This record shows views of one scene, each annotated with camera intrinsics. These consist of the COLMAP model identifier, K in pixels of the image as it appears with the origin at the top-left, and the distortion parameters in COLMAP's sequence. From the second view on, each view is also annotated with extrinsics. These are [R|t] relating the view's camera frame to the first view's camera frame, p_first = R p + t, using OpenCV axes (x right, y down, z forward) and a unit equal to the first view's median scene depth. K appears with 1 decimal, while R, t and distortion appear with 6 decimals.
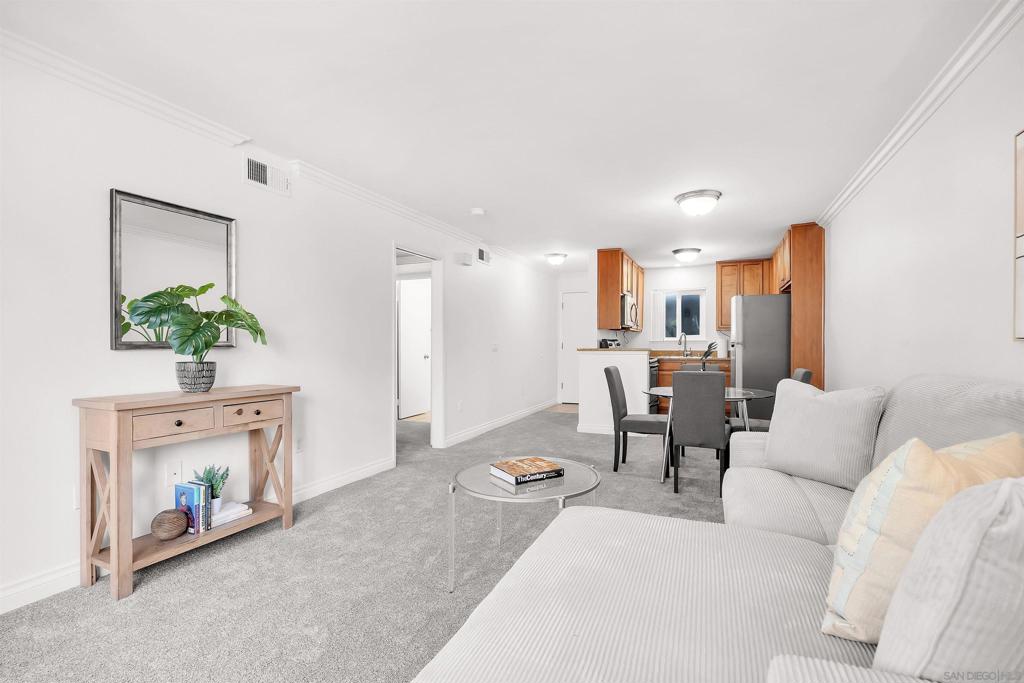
lens RADIAL K [[471.0, 0, 510.7], [0, 471.0, 345.4], [0, 0, 1]] dist [0.001529, 0.000257]
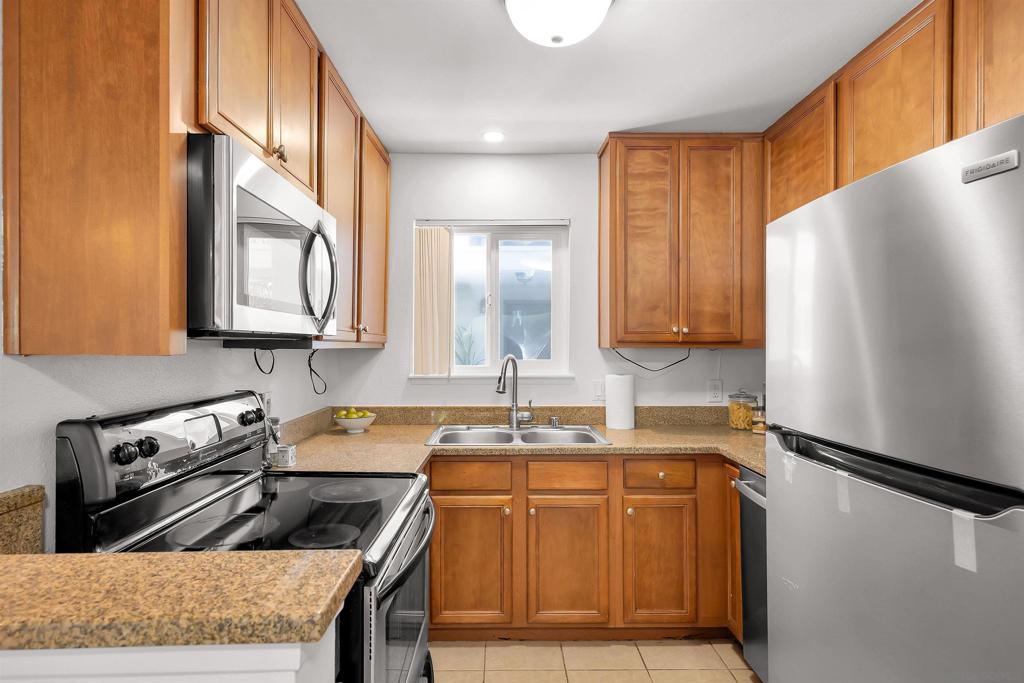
lens RADIAL K [[471.0, 0, 510.7], [0, 471.0, 345.4], [0, 0, 1]] dist [0.001529, 0.000257]
pose [[0.914512, 0.009935, 0.404438, 0.277603], [-0.006991, 0.999937, -0.008756, -0.034944], [-0.404499, 0.005180, 0.914524, 0.829529]]
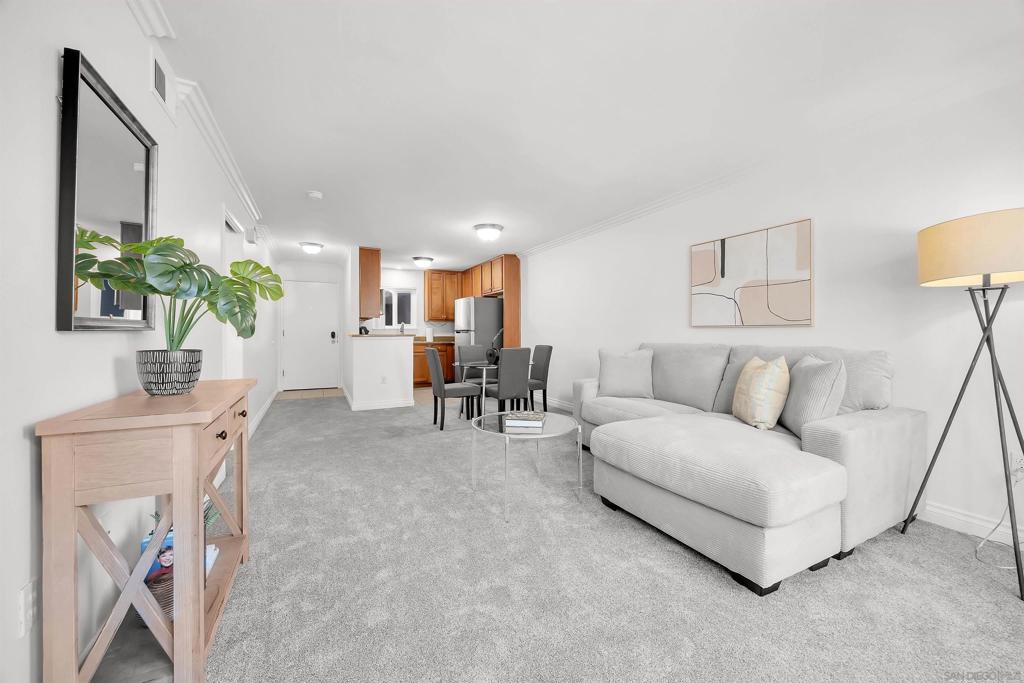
lens RADIAL K [[407.5, 0, 512.5], [0, 407.5, 333.1], [0, 0, 1]] dist [0.000199, 0.000088]
pose [[0.632321, 0.000671, 0.774706, -0.337664], [0.000517, 0.999999, -0.001288, 0.004403], [-0.774706, 0.001215, 0.632320, 0.102959]]
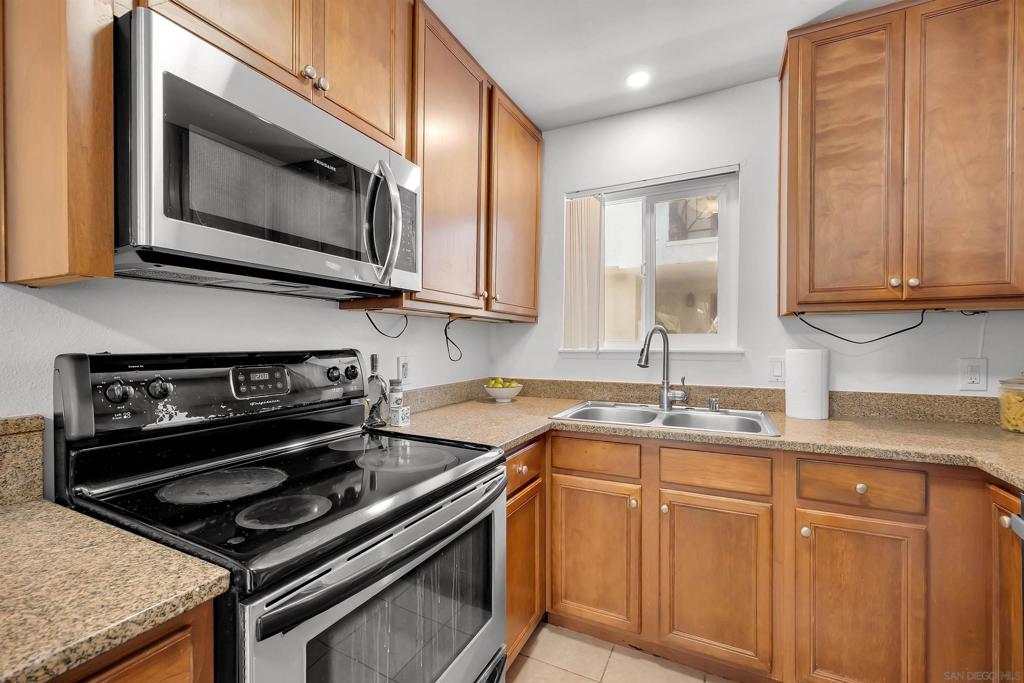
lens RADIAL K [[400.9, 0, 538.2], [0, 400.9, 345.7], [0, 0, 1]] dist [-0.002276, 0.000253]
pose [[0.999901, 0.005800, -0.012822, 0.348885], [-0.005669, 0.999932, 0.010234, -0.018546], [0.012880, -0.010160, 0.999865, 0.890014]]
